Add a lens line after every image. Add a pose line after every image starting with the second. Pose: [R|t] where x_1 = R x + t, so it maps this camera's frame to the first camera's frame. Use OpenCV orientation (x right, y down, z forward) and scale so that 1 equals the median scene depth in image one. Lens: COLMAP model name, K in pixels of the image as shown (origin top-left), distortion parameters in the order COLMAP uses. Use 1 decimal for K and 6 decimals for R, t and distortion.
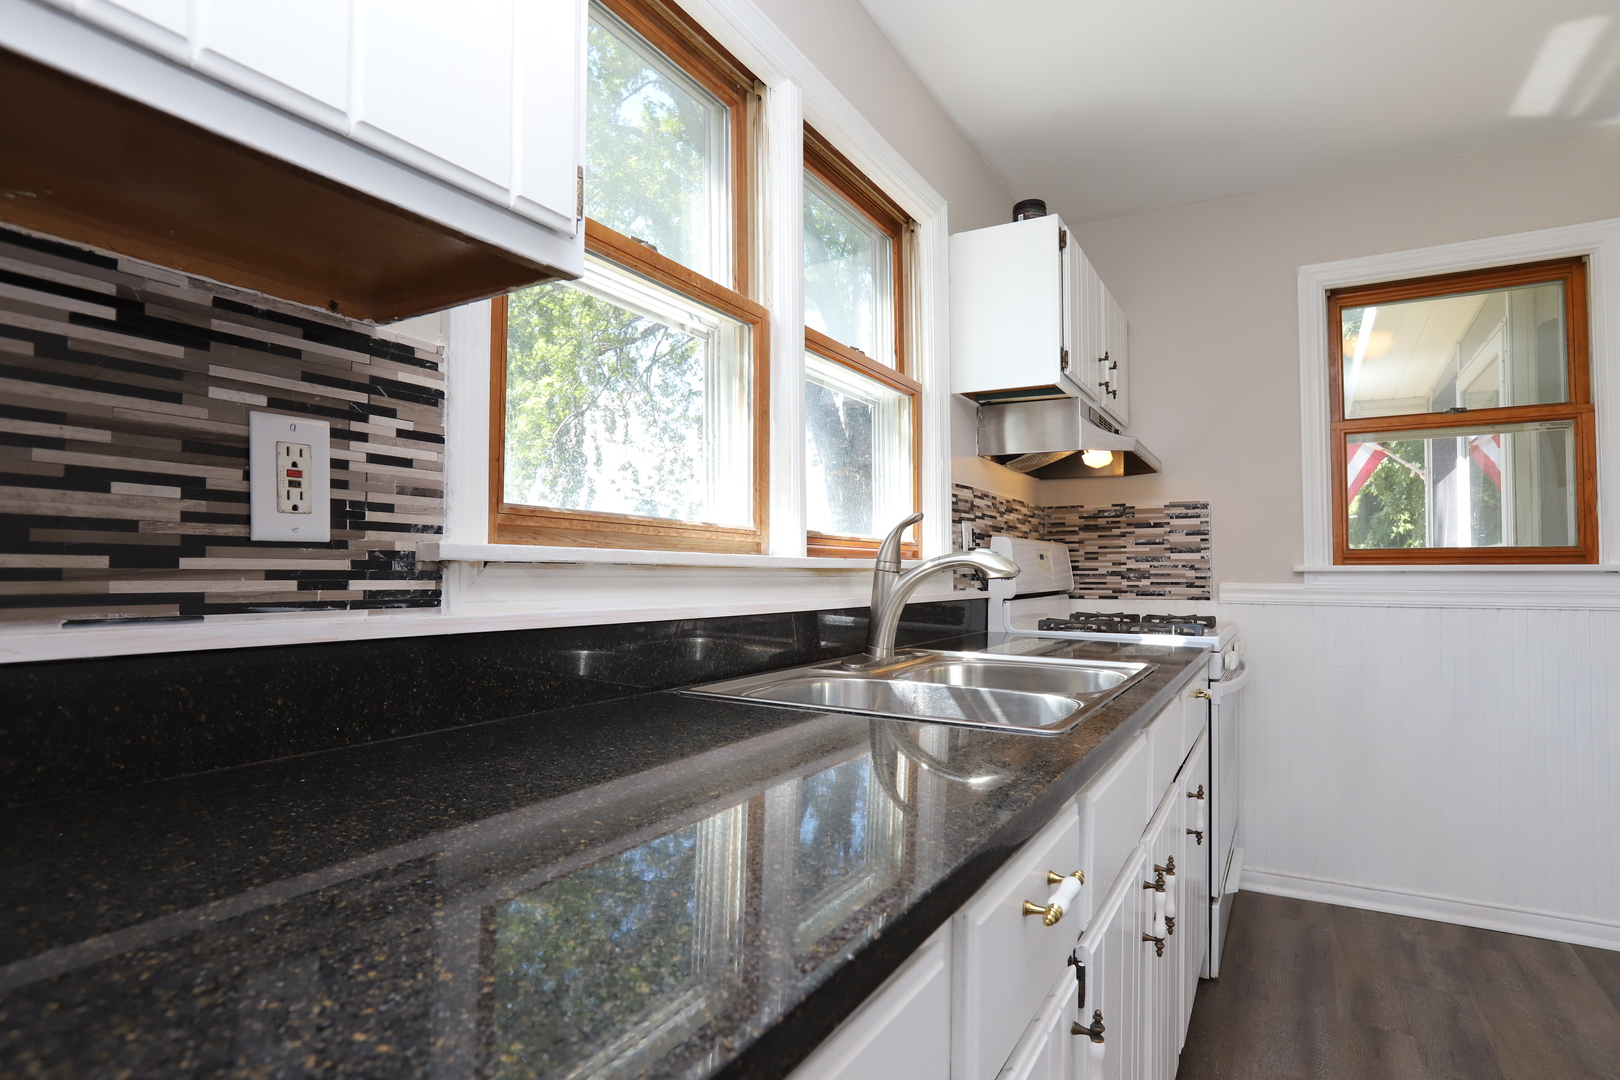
lens RADIAL K [[858.3, 0, 810.0], [0, 858.3, 540.0], [0, 0, 1]] dist [-0.048616, 0.028712]
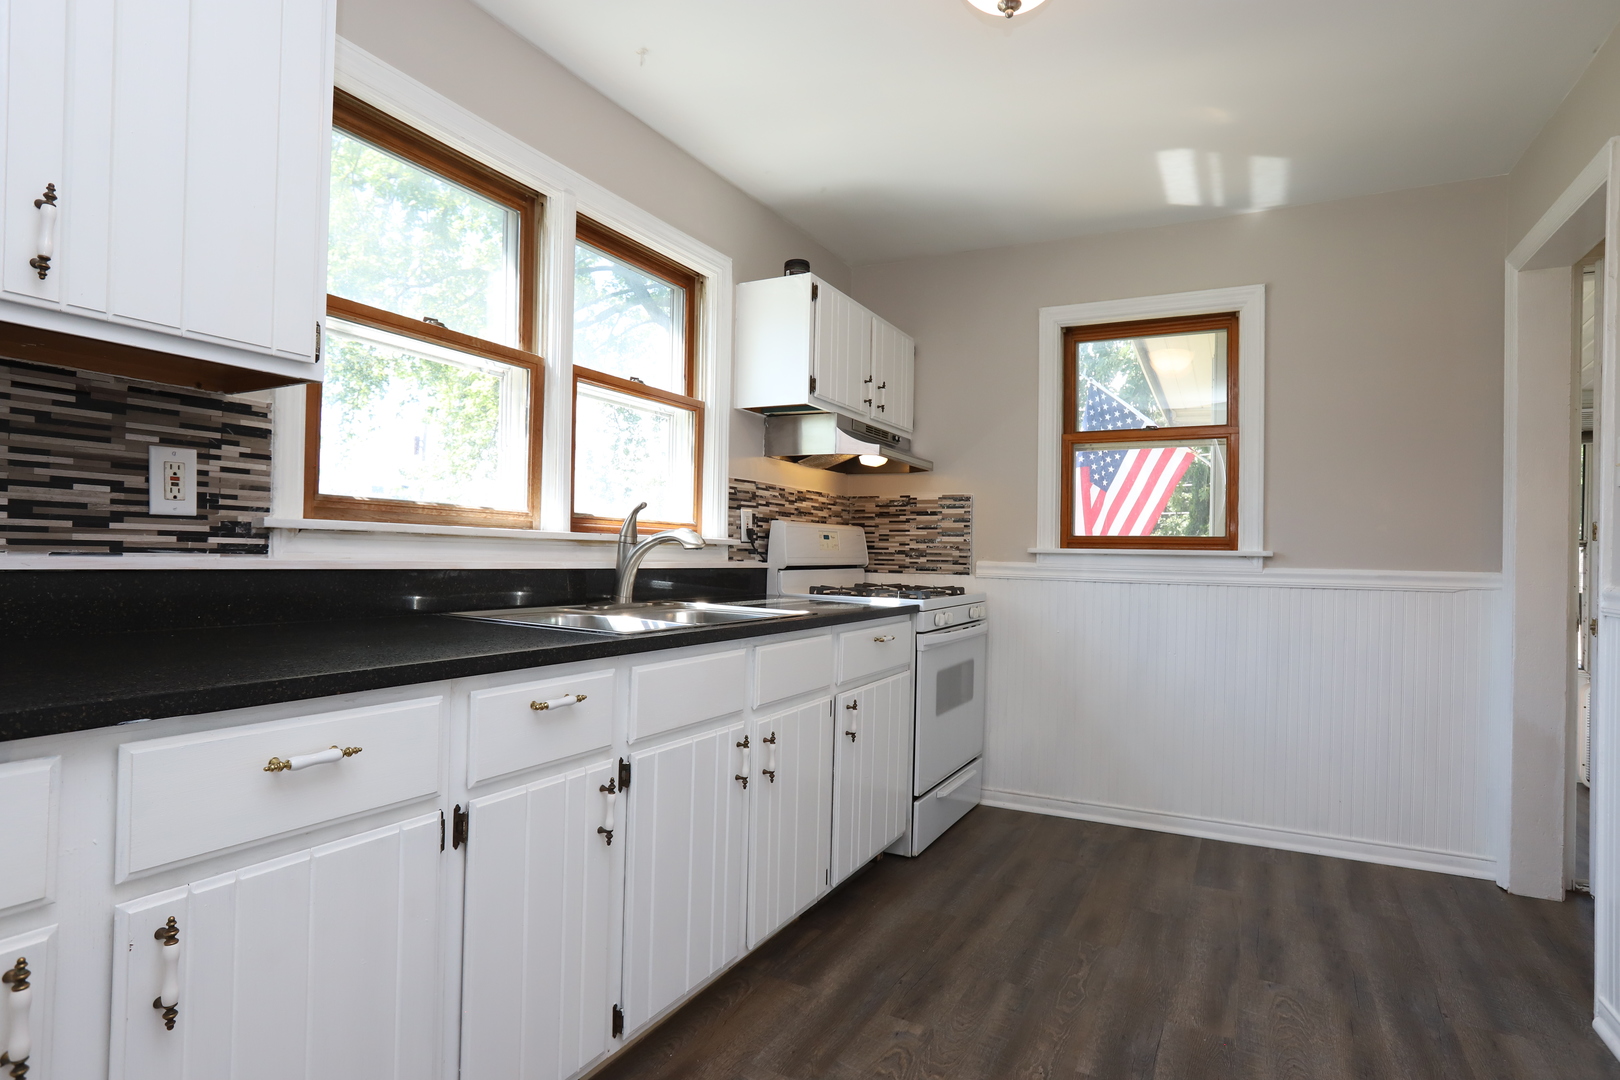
lens RADIAL K [[858.3, 0, 810.0], [0, 858.3, 540.0], [0, 0, 1]] dist [-0.048616, 0.028712]
pose [[0.999298, 0.018841, 0.032368, 0.332688], [-0.019567, 0.999561, 0.022267, -0.005728], [-0.031934, -0.022885, 0.999228, -0.410066]]
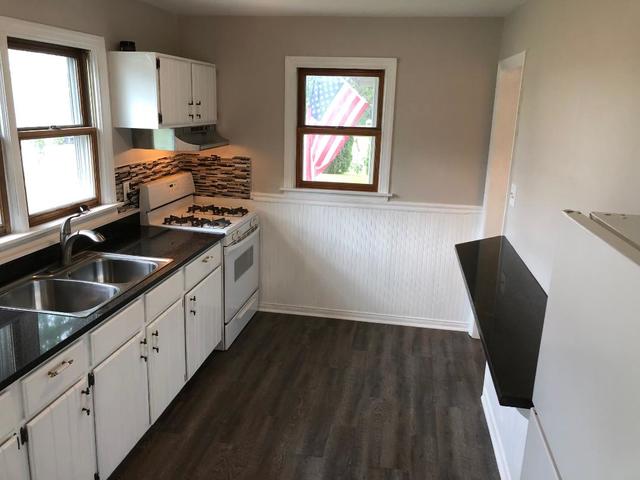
lens RADIAL K [[517.6, 0, 319.6], [0, 517.6, 230.1], [0, 0, 1]] dist [0.009515, -0.004419]
pose [[0.941715, -0.053643, 0.332109, 0.286509], [-0.040275, 0.962128, 0.269605, -0.412702], [-0.333993, -0.267267, 0.903890, -0.669776]]
